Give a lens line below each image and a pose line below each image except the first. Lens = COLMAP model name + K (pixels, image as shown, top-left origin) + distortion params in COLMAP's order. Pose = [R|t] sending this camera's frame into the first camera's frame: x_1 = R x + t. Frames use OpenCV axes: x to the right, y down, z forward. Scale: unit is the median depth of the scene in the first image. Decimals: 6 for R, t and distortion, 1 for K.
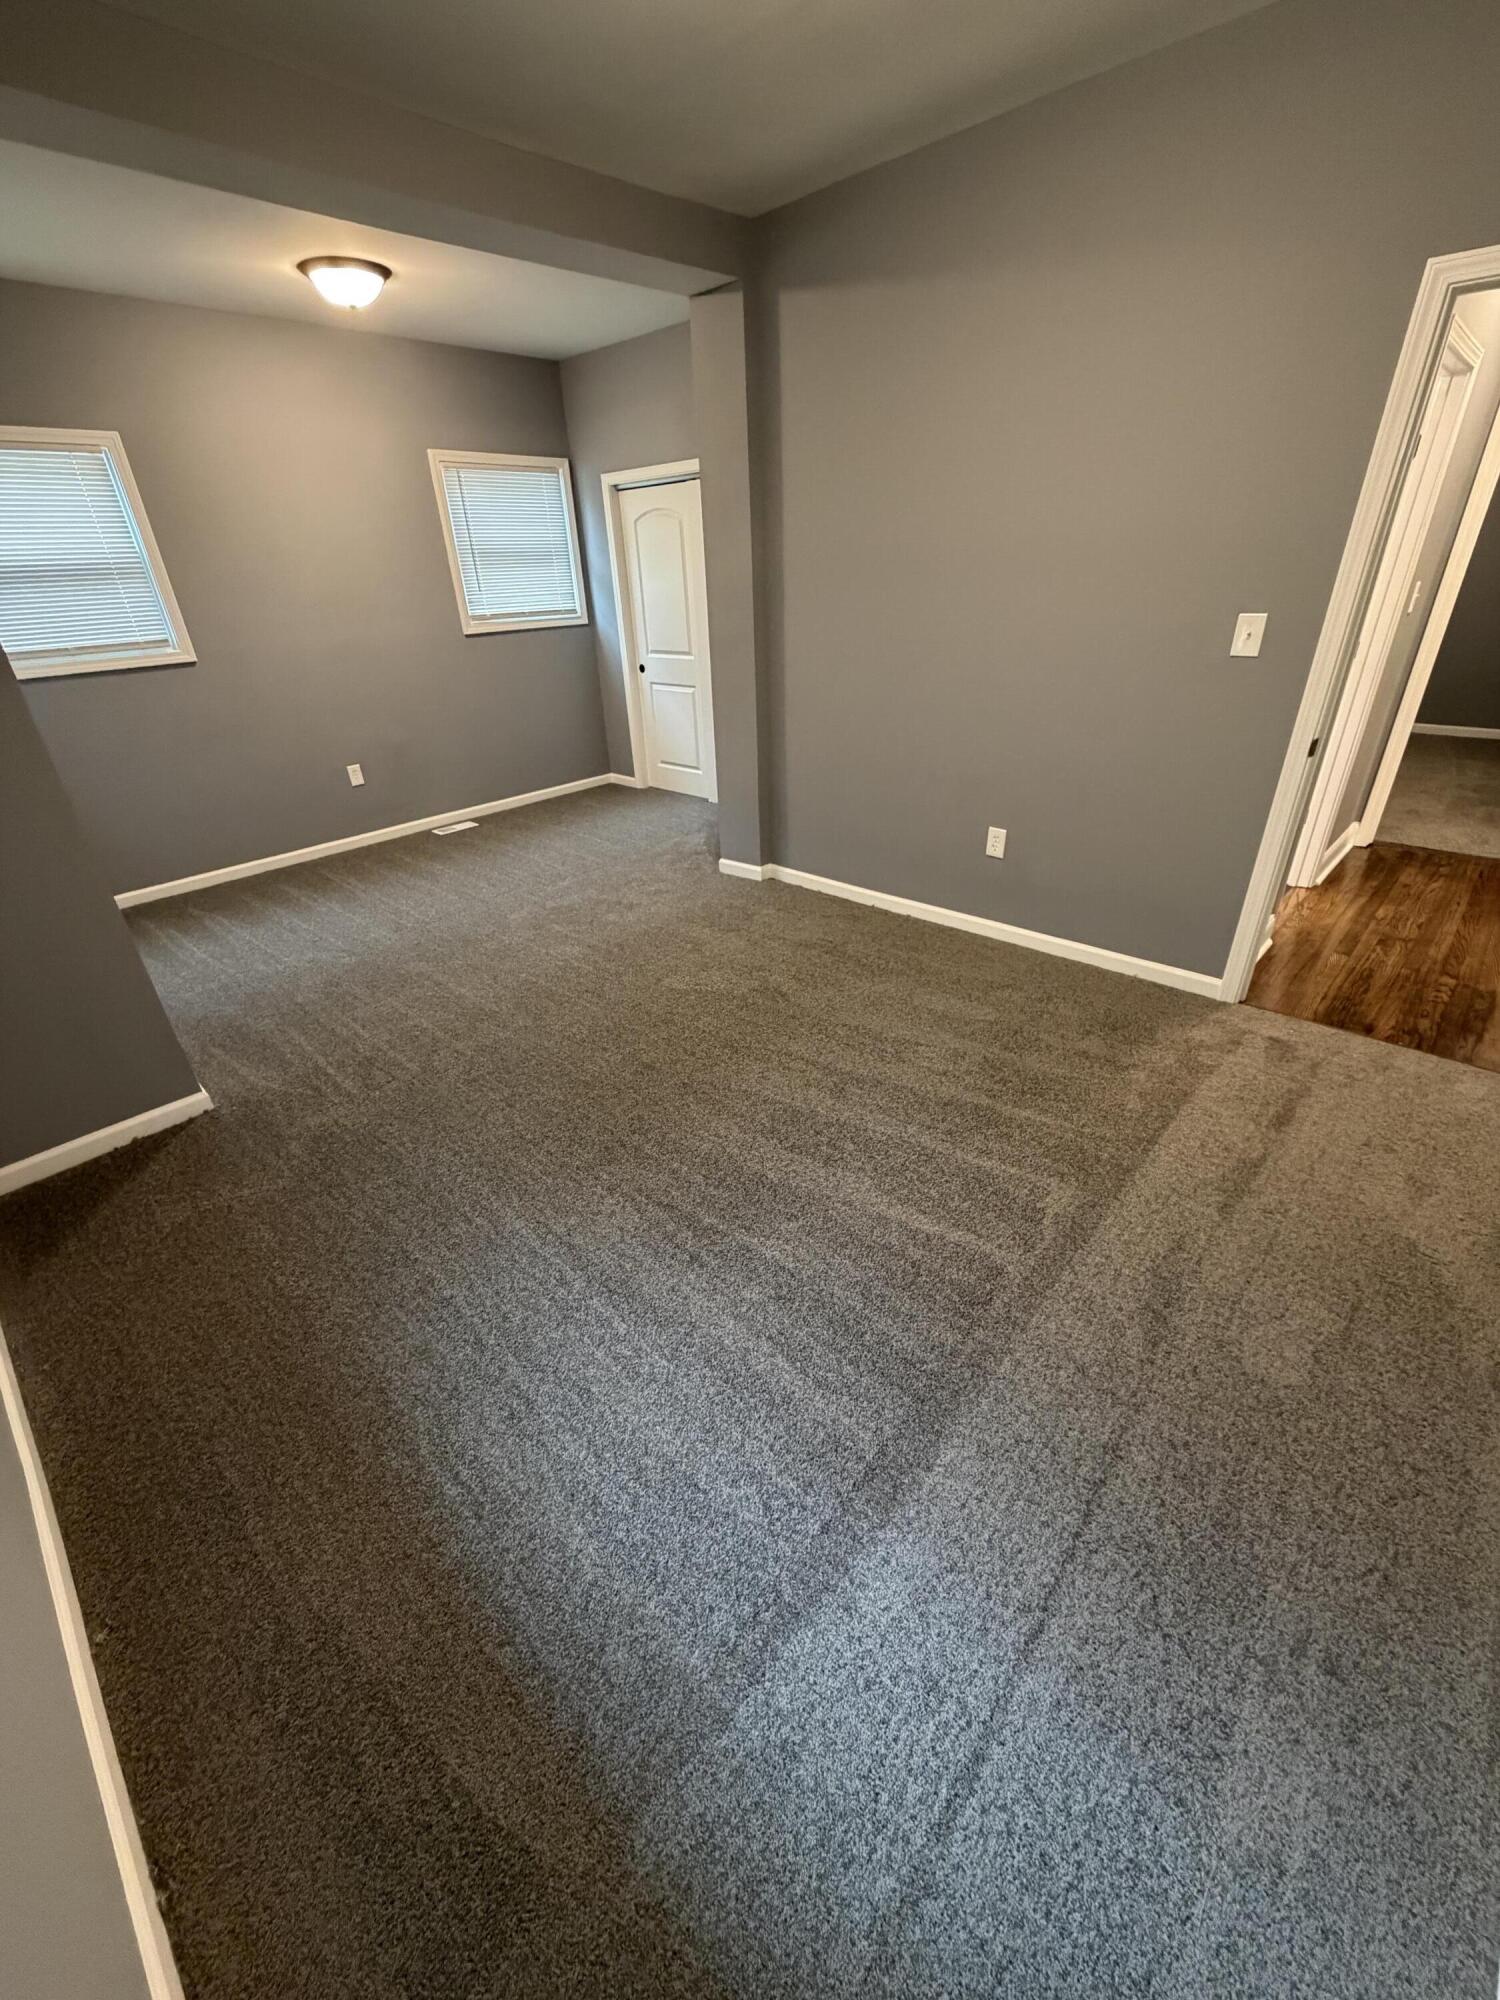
lens RADIAL K [[800.9, 0, 749.1], [0, 800.9, 985.4], [0, 0, 1]] dist [0.001596, -0.000797]
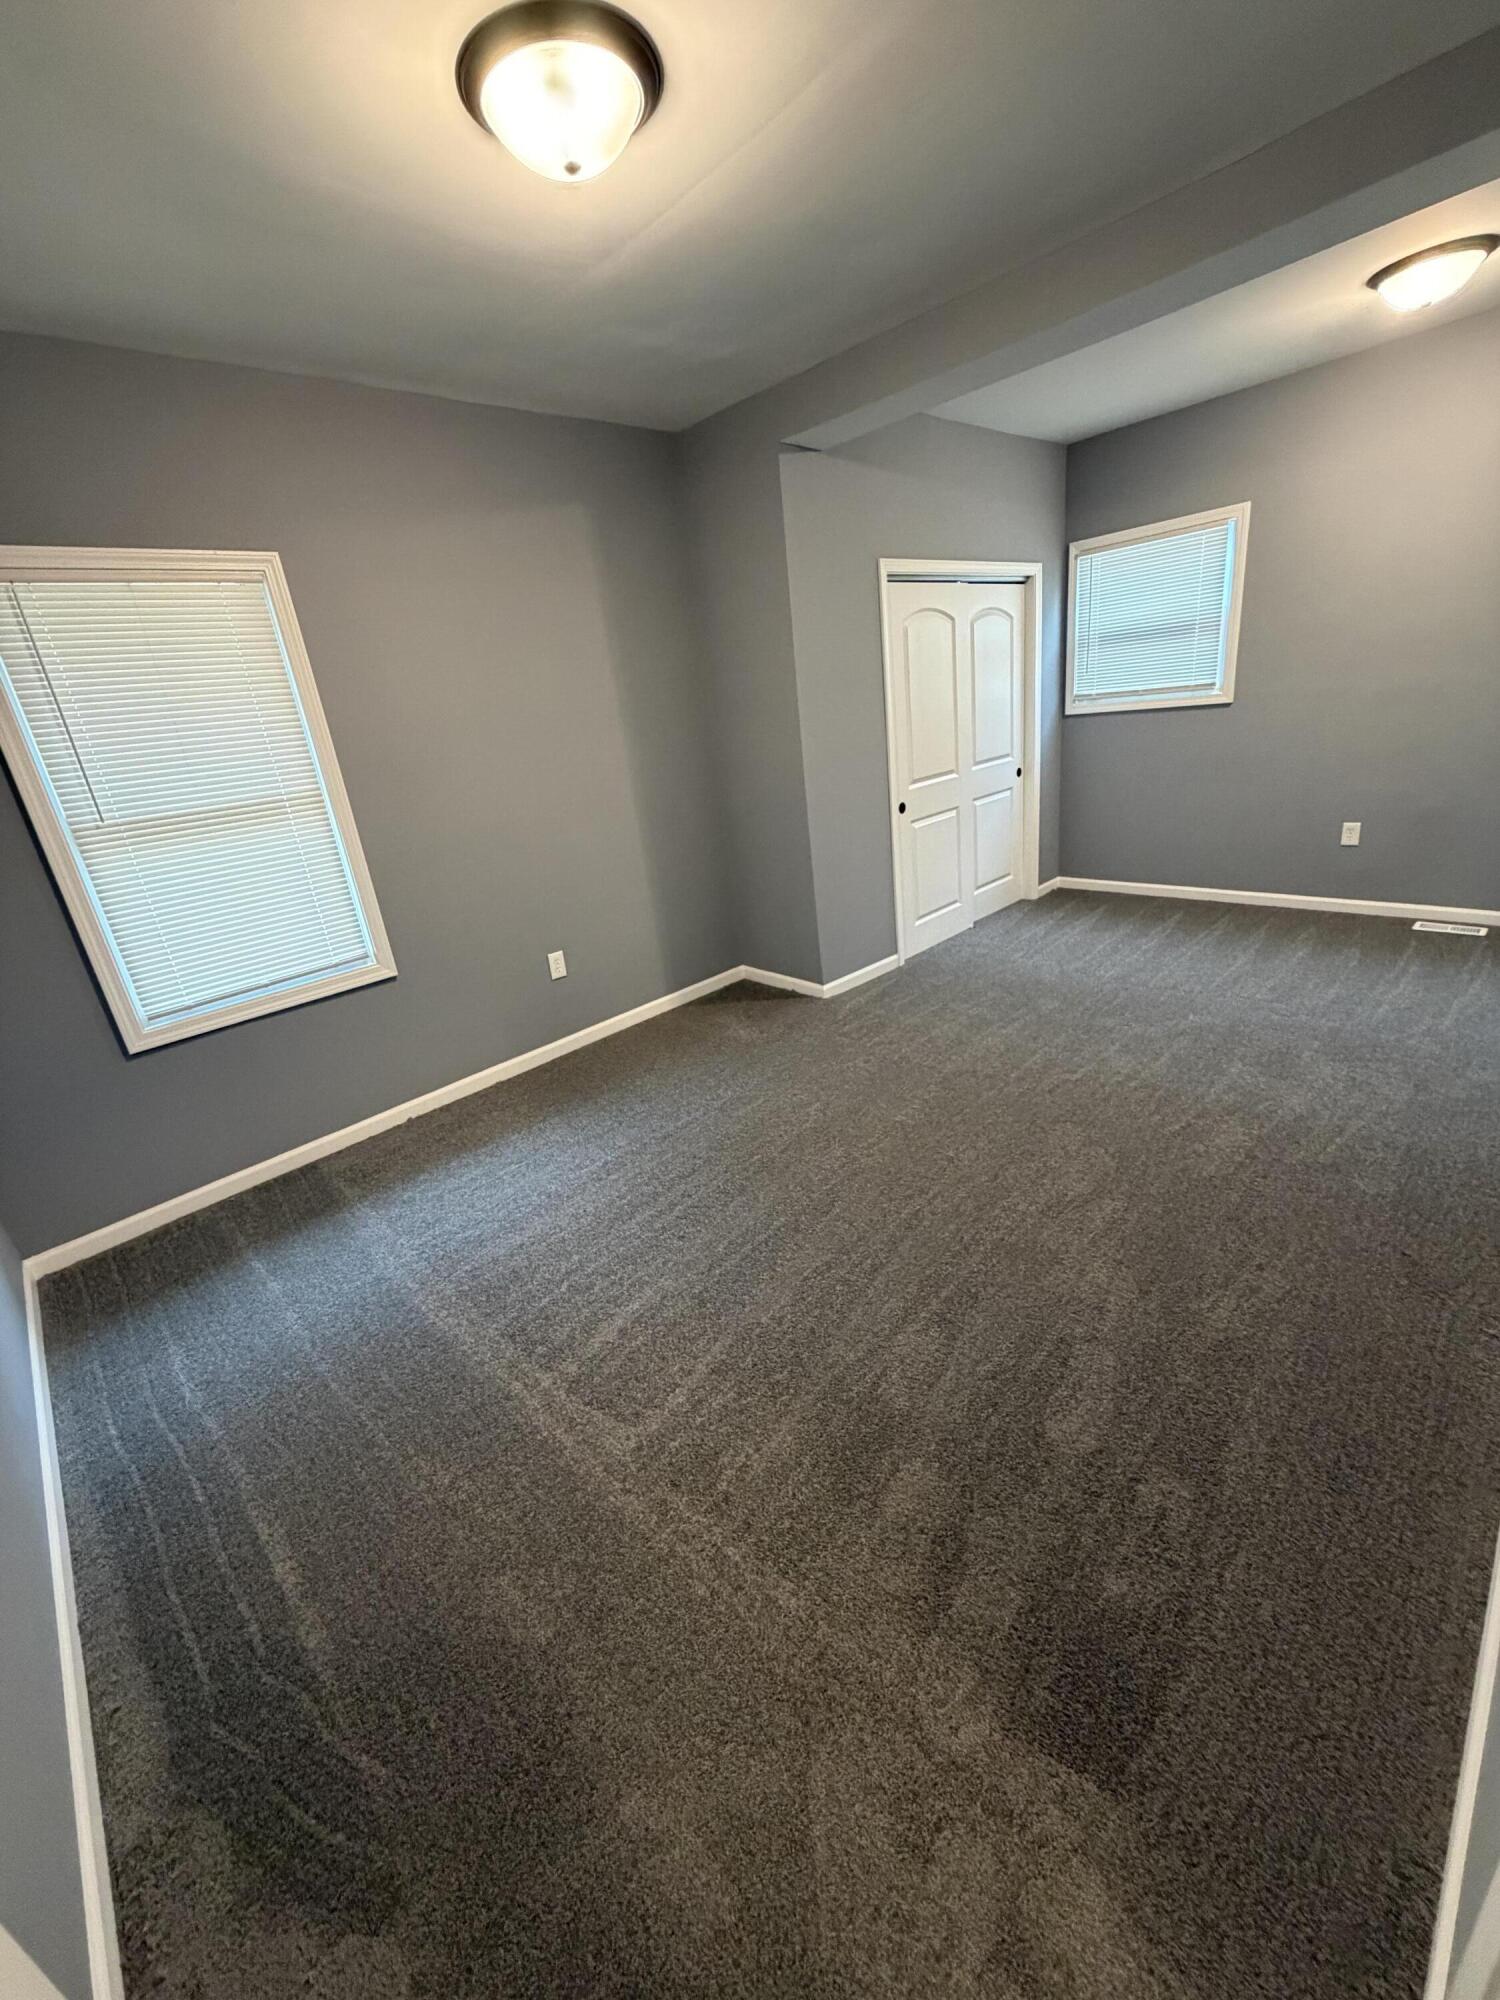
lens RADIAL K [[800.9, 0, 751.2], [0, 800.9, 984.0], [0, 0, 1]] dist [0.001596, -0.000797]
pose [[-0.050108, 0.380668, -0.923353, 0.424833], [-0.360208, 0.855404, 0.372202, -0.219064], [0.931525, 0.351249, 0.094257, 0.378131]]
